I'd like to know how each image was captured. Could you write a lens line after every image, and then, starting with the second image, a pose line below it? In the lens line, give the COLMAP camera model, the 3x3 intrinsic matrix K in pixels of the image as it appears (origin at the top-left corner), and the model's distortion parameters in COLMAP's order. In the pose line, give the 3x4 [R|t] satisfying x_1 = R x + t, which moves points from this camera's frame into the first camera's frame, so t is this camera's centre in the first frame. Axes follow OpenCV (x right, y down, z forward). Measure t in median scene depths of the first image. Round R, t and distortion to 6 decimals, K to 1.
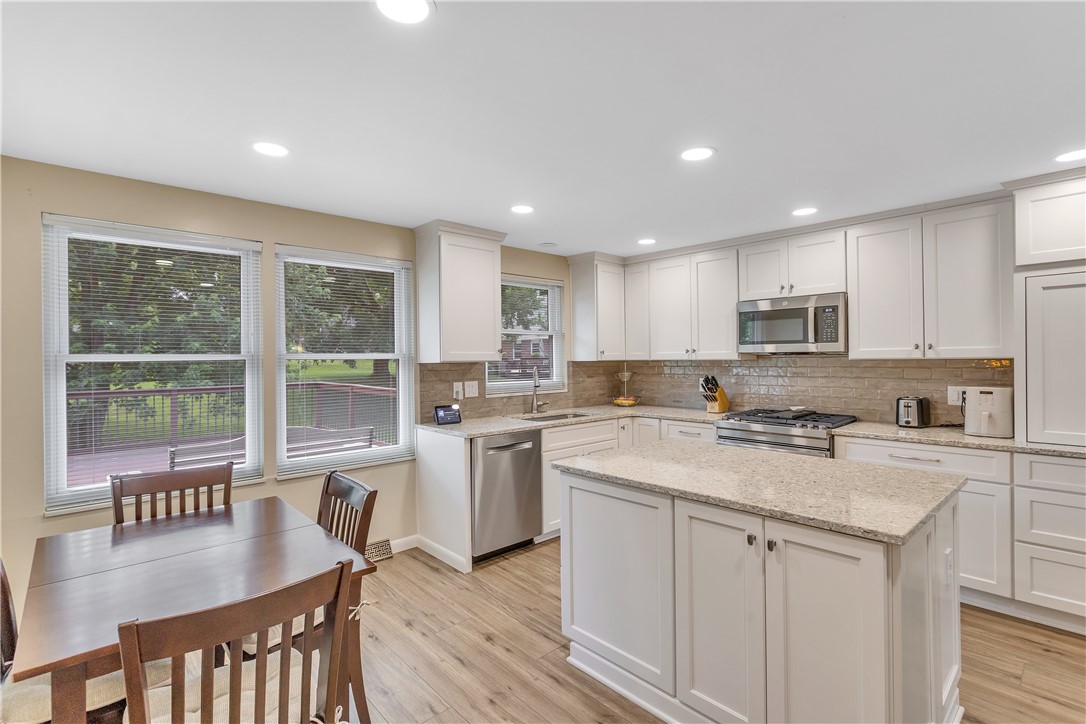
lens RADIAL K [[509.7, 0, 535.6], [0, 509.7, 358.8], [0, 0, 1]] dist [-0.002862, 0.004076]
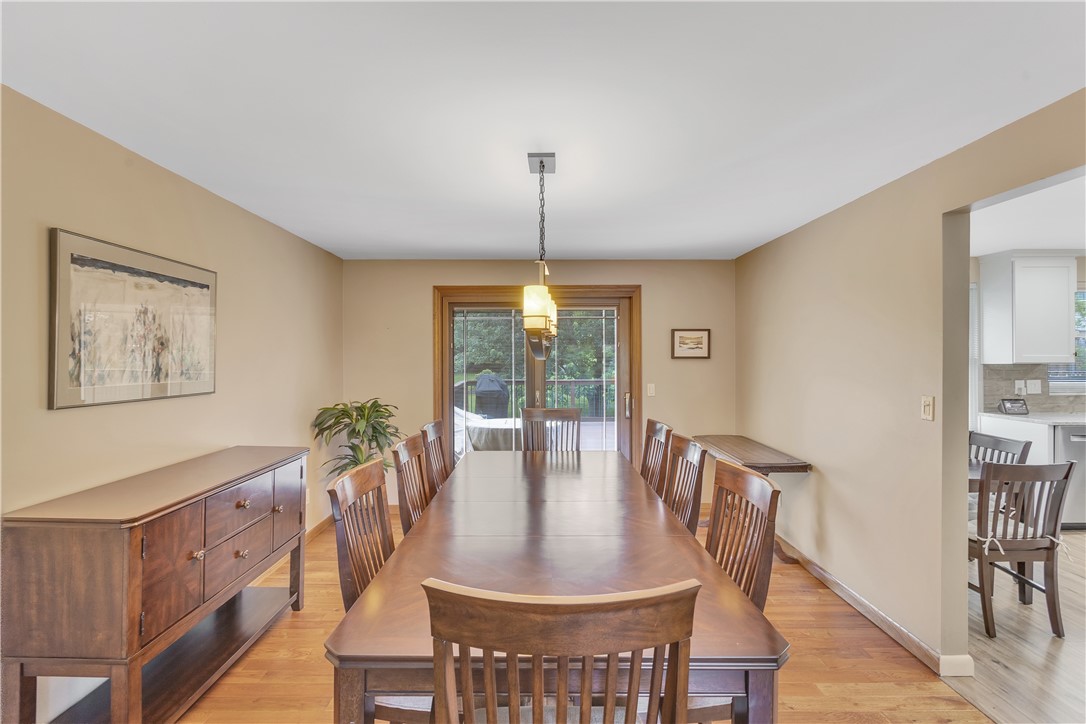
lens RADIAL K [[509.7, 0, 535.6], [0, 509.7, 358.8], [0, 0, 1]] dist [-0.002862, 0.004076]
pose [[0.744490, 0.007226, -0.667595, -0.197152], [-0.004531, 0.999973, 0.005770, -0.005638], [0.667619, -0.001271, 0.744502, -0.620721]]
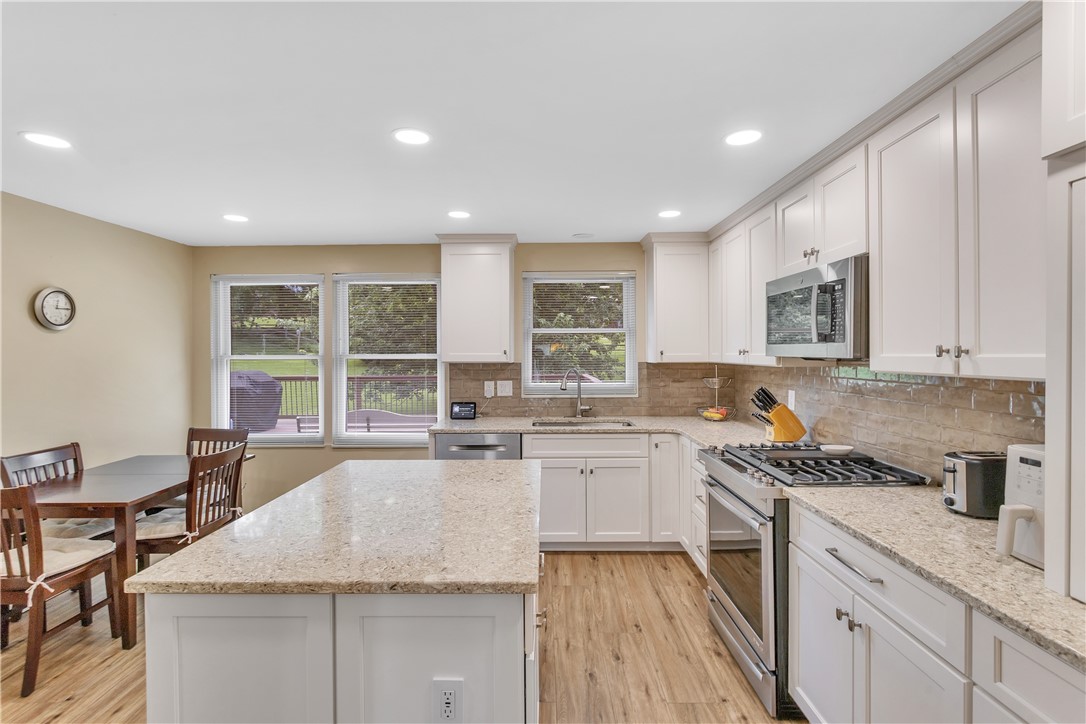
lens RADIAL K [[509.7, 0, 535.6], [0, 509.7, 358.8], [0, 0, 1]] dist [-0.002862, 0.004076]
pose [[0.729469, 0.014603, -0.683857, 0.634823], [-0.003138, 0.999833, 0.018003, -0.019809], [0.684006, -0.010986, 0.729393, 0.291337]]
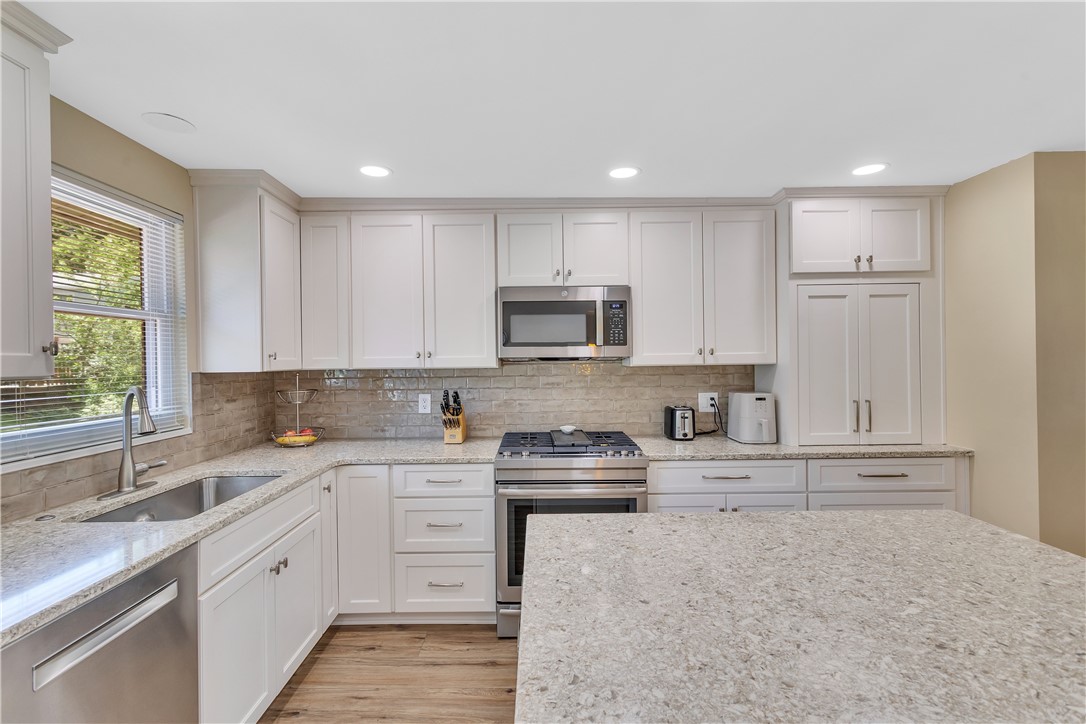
lens RADIAL K [[509.7, 0, 535.6], [0, 509.7, 358.8], [0, 0, 1]] dist [-0.002862, 0.004076]
pose [[0.672295, 0.003271, 0.740276, -0.100850], [0.006279, 0.999929, -0.010121, -0.002950], [-0.740256, 0.011453, 0.672227, 0.479707]]
